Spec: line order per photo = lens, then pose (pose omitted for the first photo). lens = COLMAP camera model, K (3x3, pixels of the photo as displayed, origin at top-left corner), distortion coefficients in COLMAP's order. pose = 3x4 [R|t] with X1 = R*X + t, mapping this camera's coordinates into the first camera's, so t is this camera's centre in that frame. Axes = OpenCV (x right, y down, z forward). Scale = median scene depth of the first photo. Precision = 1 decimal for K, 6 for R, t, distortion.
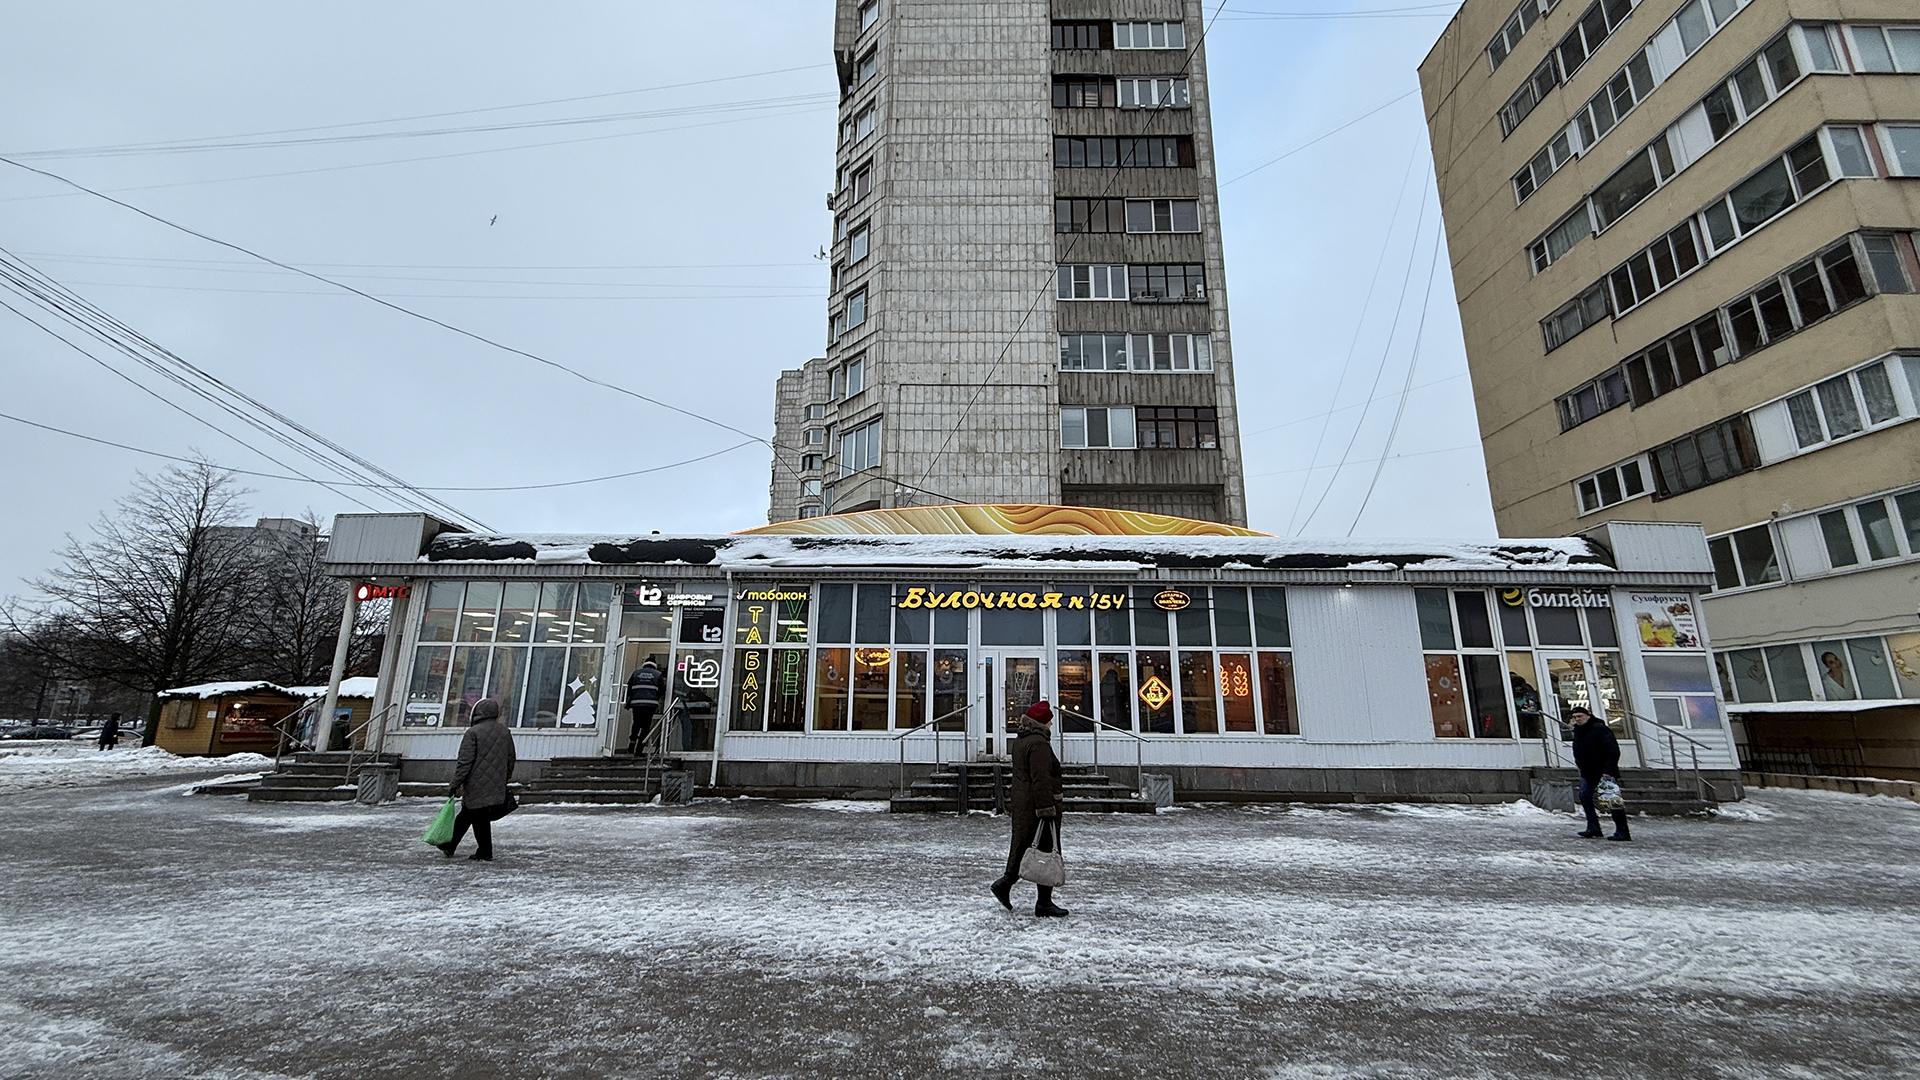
lens RADIAL K [[741.7, 0, 960.0], [0, 741.7, 540.0], [0, 0, 1]] dist [0.017288, -0.000035]
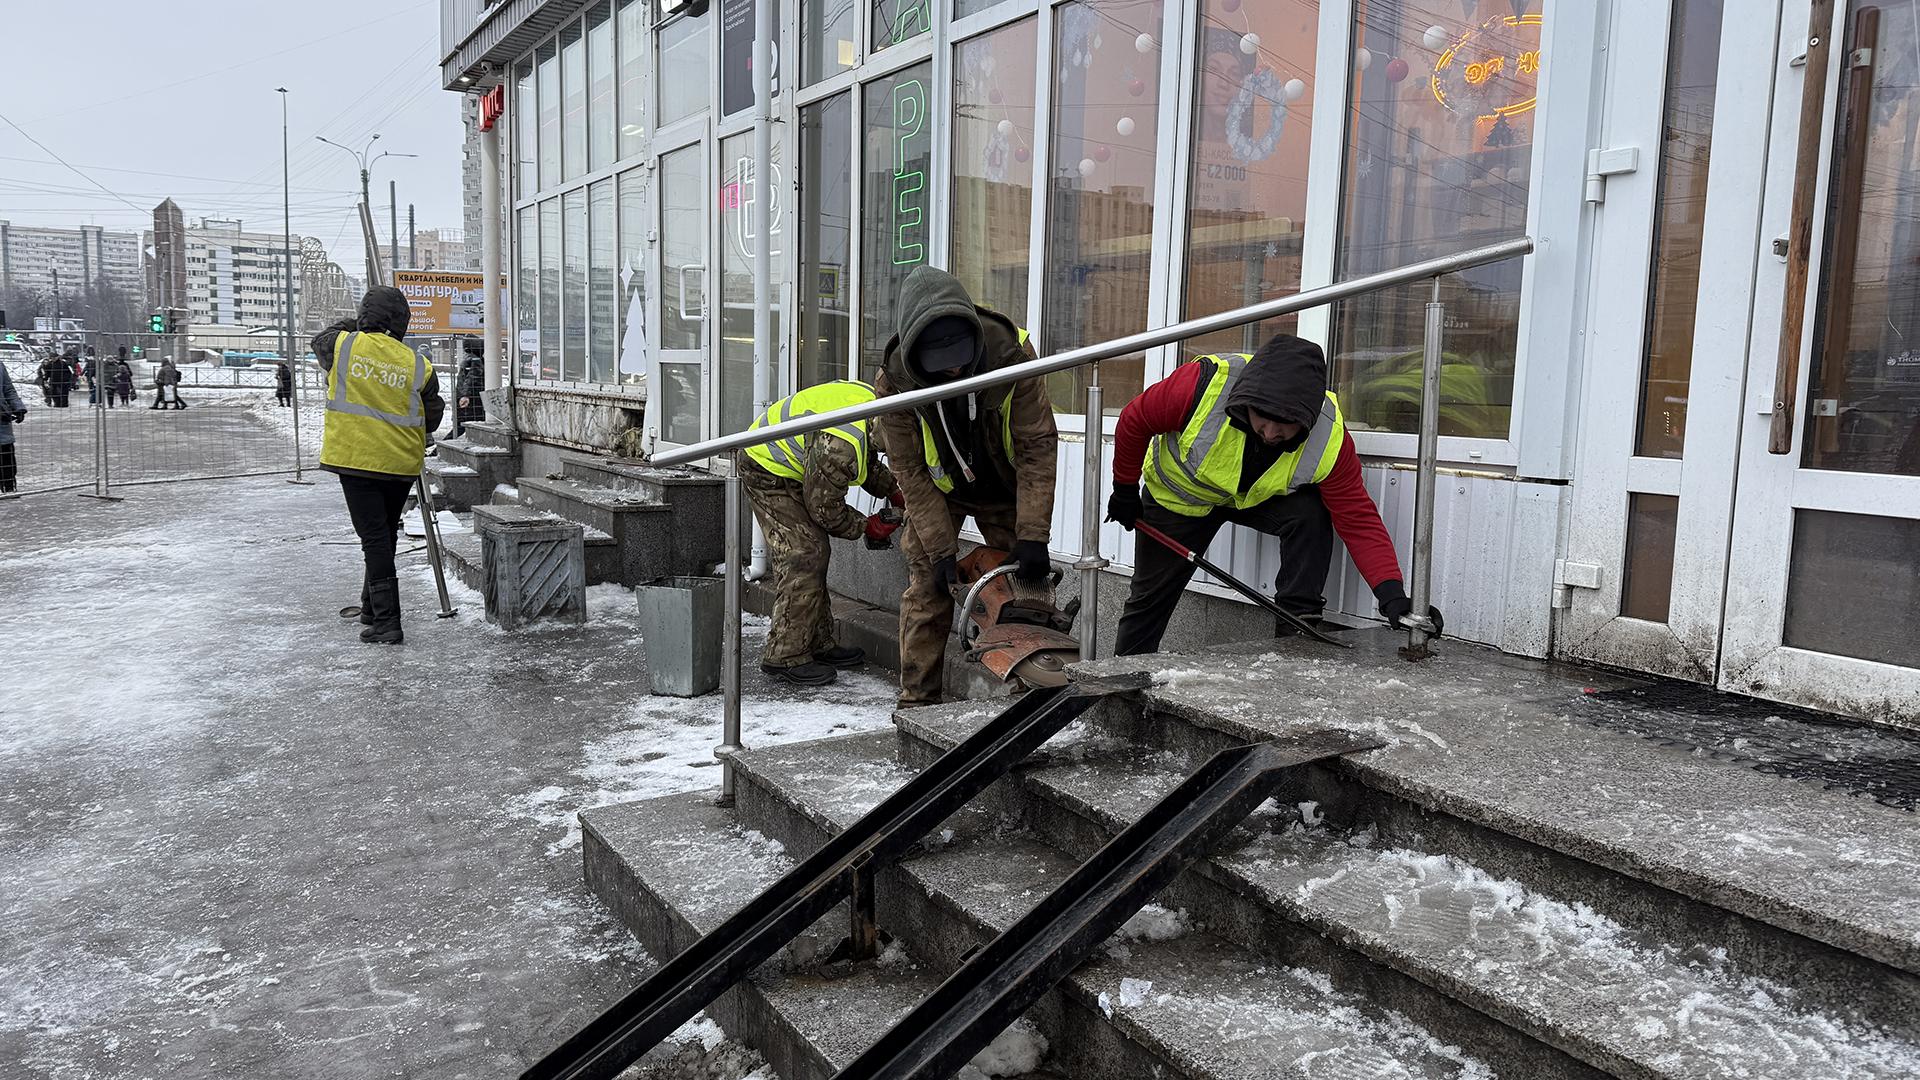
lens RADIAL K [[1352.7, 0, 960.0], [0, 1352.7, 540.0], [0, 0, 1]] dist [0.121479, -0.183700]
pose [[0.525133, 0.101959, -0.844891, 0.168665], [0.180651, 0.956816, 0.227747, 0.192139], [0.831625, -0.272228, 0.484036, 0.757293]]
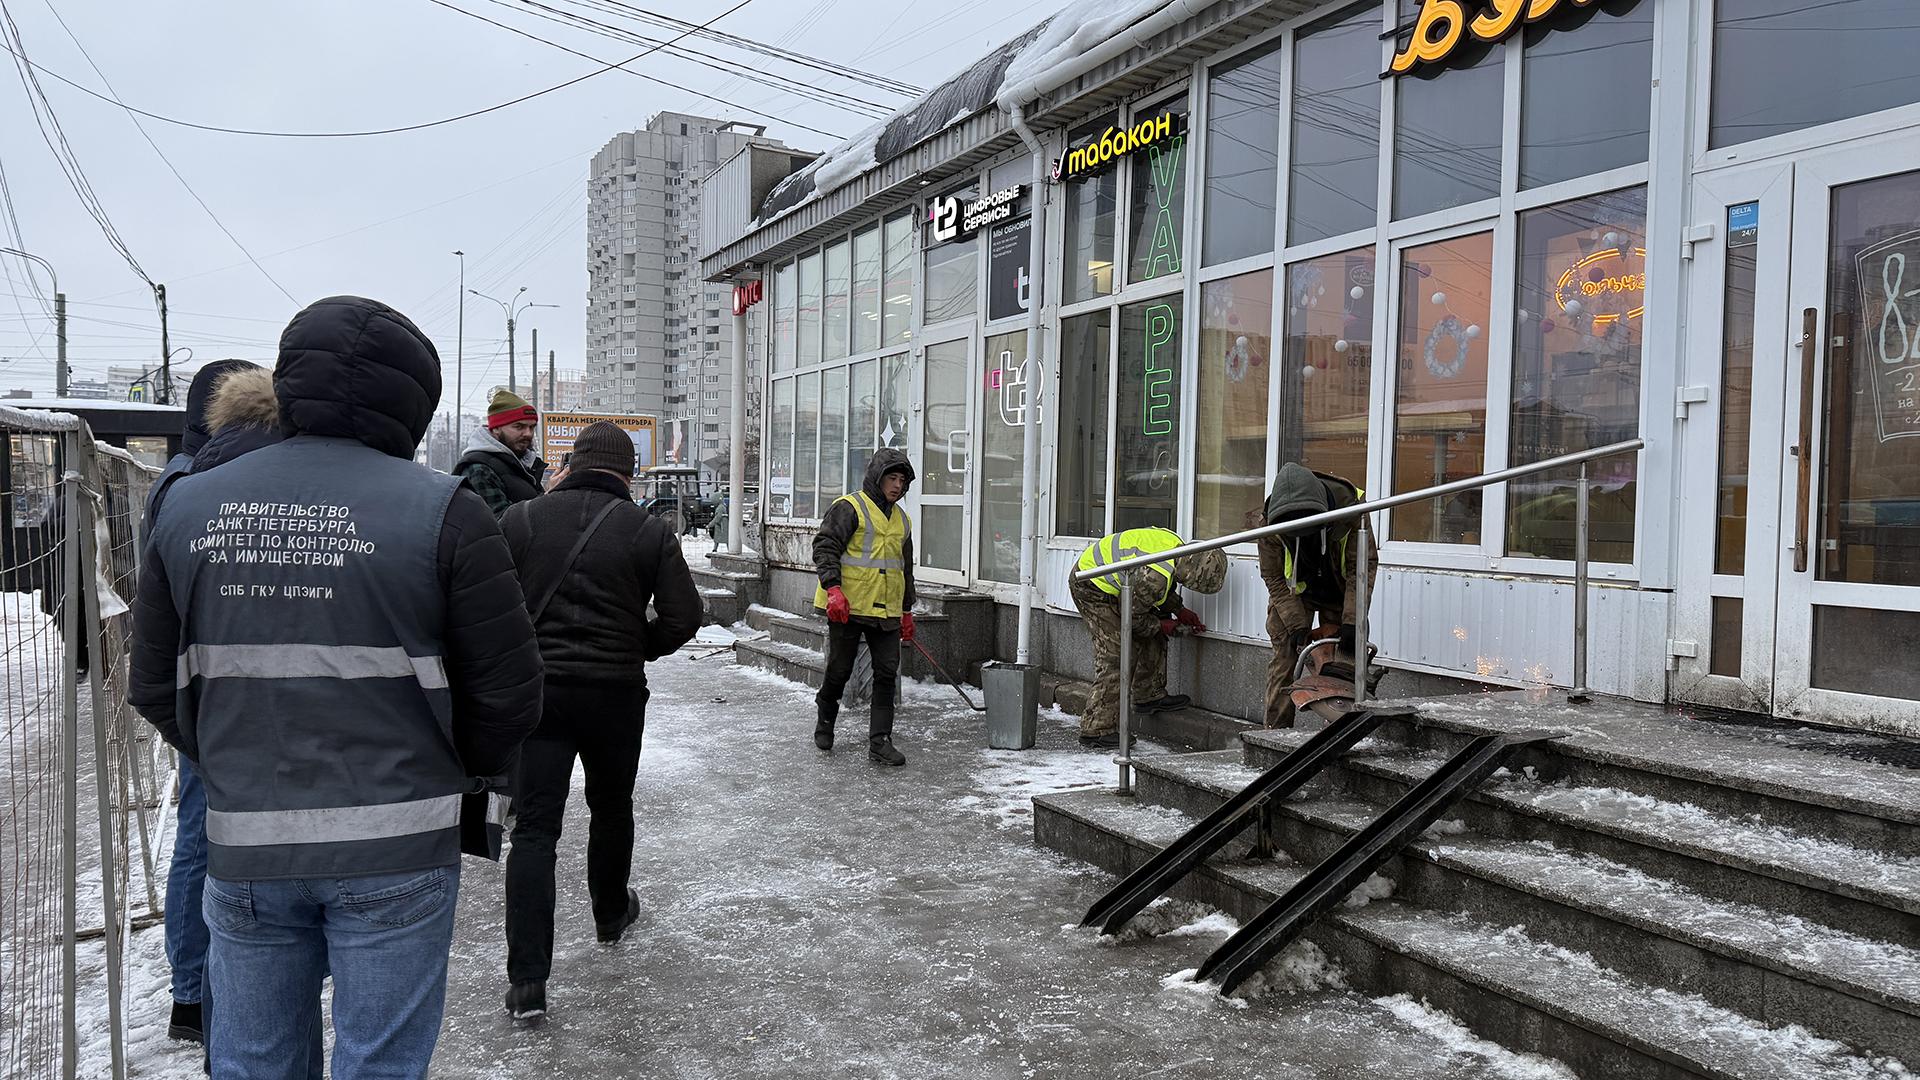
lens RADIAL K [[1352.7, 0, 960.0], [0, 1352.7, 540.0], [0, 0, 1]] dist [0.121479, -0.183700]
pose [[0.467208, 0.021202, -0.883893, 0.263331], [0.190430, 0.973836, 0.124017, 0.158455], [0.863396, -0.226262, 0.450947, 0.627843]]
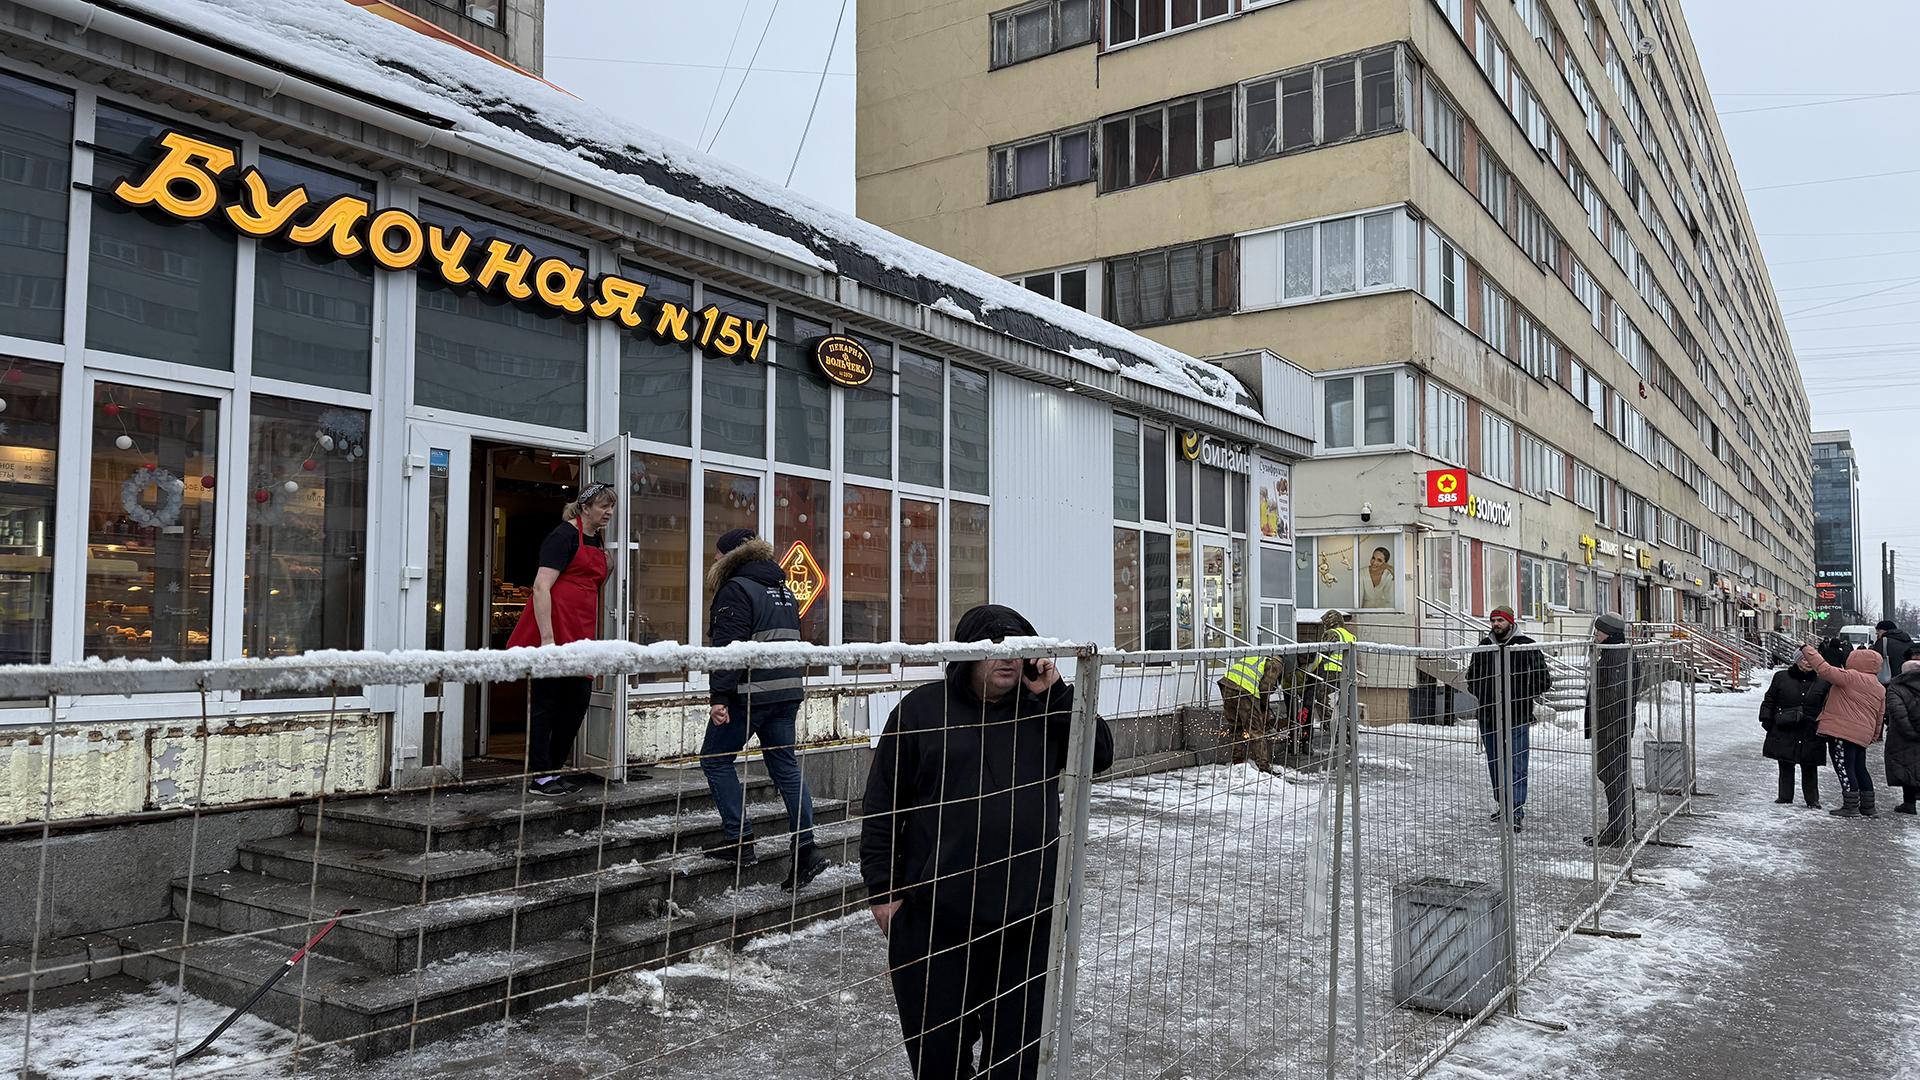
lens RADIAL K [[1352.7, 0, 960.0], [0, 1352.7, 540.0], [0, 0, 1]] dist [0.121479, -0.183700]
pose [[0.556406, 0.054841, 0.829099, -0.292008], [-0.198125, 0.977795, 0.068285, 0.113961], [-0.806944, -0.202260, 0.554917, 0.514659]]
